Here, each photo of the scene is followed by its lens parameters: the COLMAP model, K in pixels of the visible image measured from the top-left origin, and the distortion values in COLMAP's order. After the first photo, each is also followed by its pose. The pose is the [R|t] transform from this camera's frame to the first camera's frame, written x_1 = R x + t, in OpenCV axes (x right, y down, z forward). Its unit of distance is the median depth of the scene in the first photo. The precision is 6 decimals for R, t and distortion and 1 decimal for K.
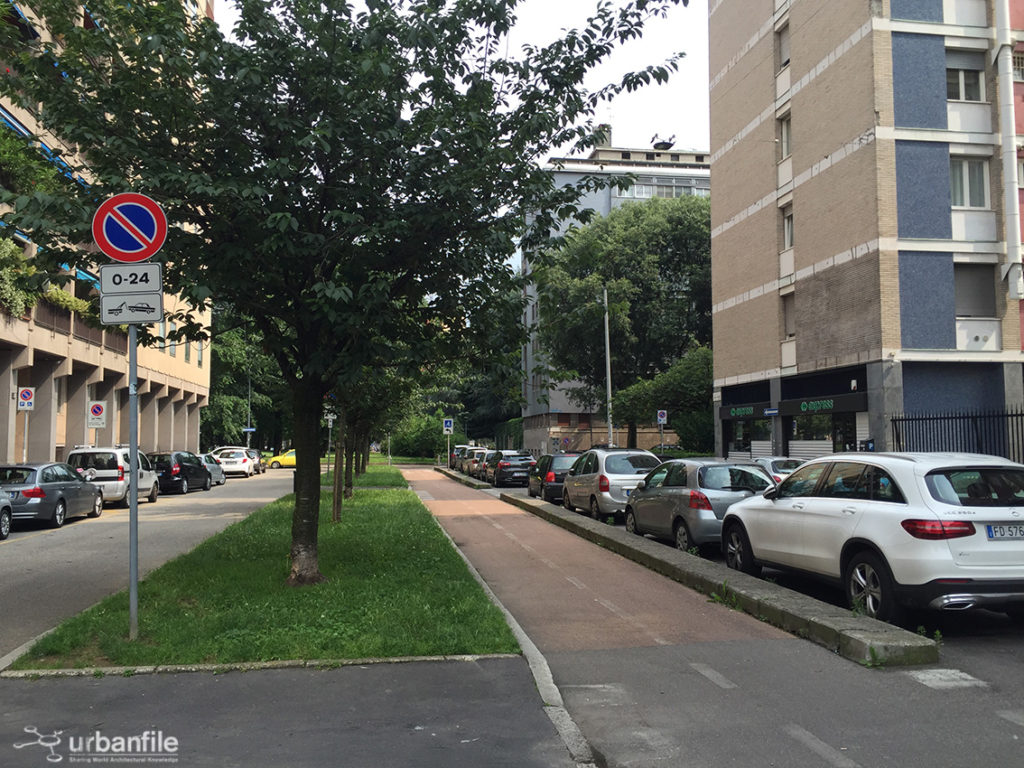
lens RADIAL K [[874.1, 0, 510.6], [0, 874.1, 382.8], [0, 0, 1]] dist [0.033234, -0.028832]
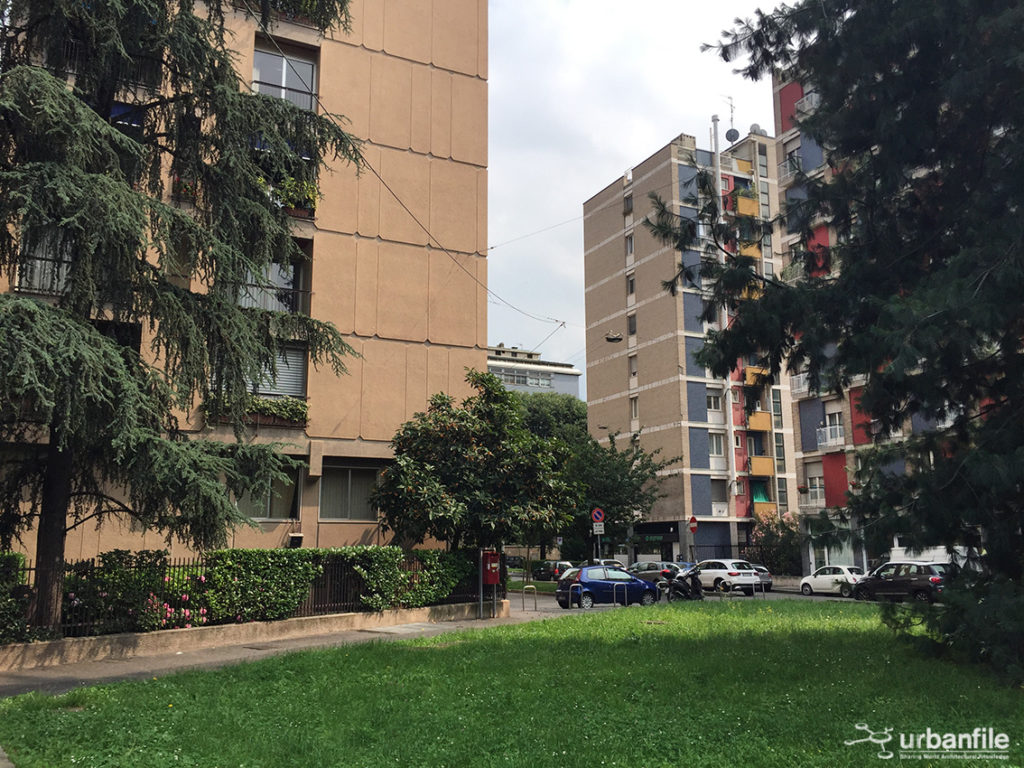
lens RADIAL K [[874.1, 0, 512.5], [0, 874.1, 386.4], [0, 0, 1]] dist [0.033234, -0.028832]
pose [[0.954859, 0.056407, 0.291654, -0.708720], [-0.021247, 0.992260, -0.122345, -0.083118], [-0.296298, 0.110625, 0.948667, -1.107607]]
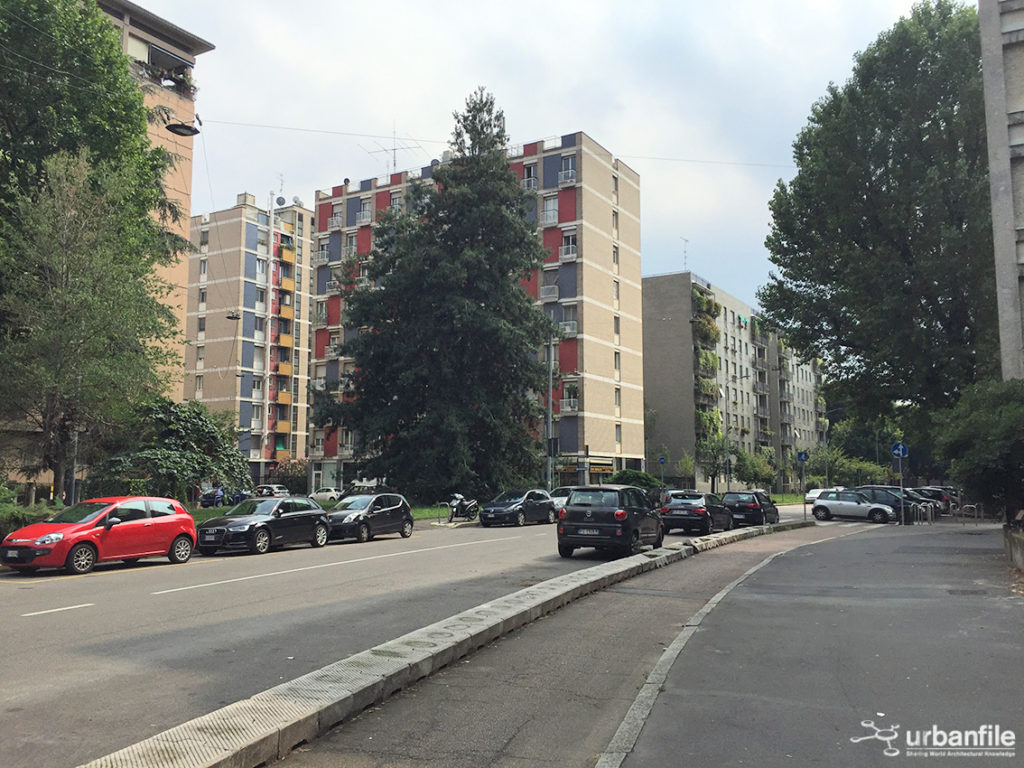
lens RADIAL K [[874.1, 0, 512.7], [0, 874.1, 382.6], [0, 0, 1]] dist [0.033234, -0.028832]
pose [[0.631221, 0.091503, 0.770187, -1.650410], [-0.057085, 0.995804, -0.071523, -0.151387], [-0.773500, 0.001181, 0.633796, -2.171618]]
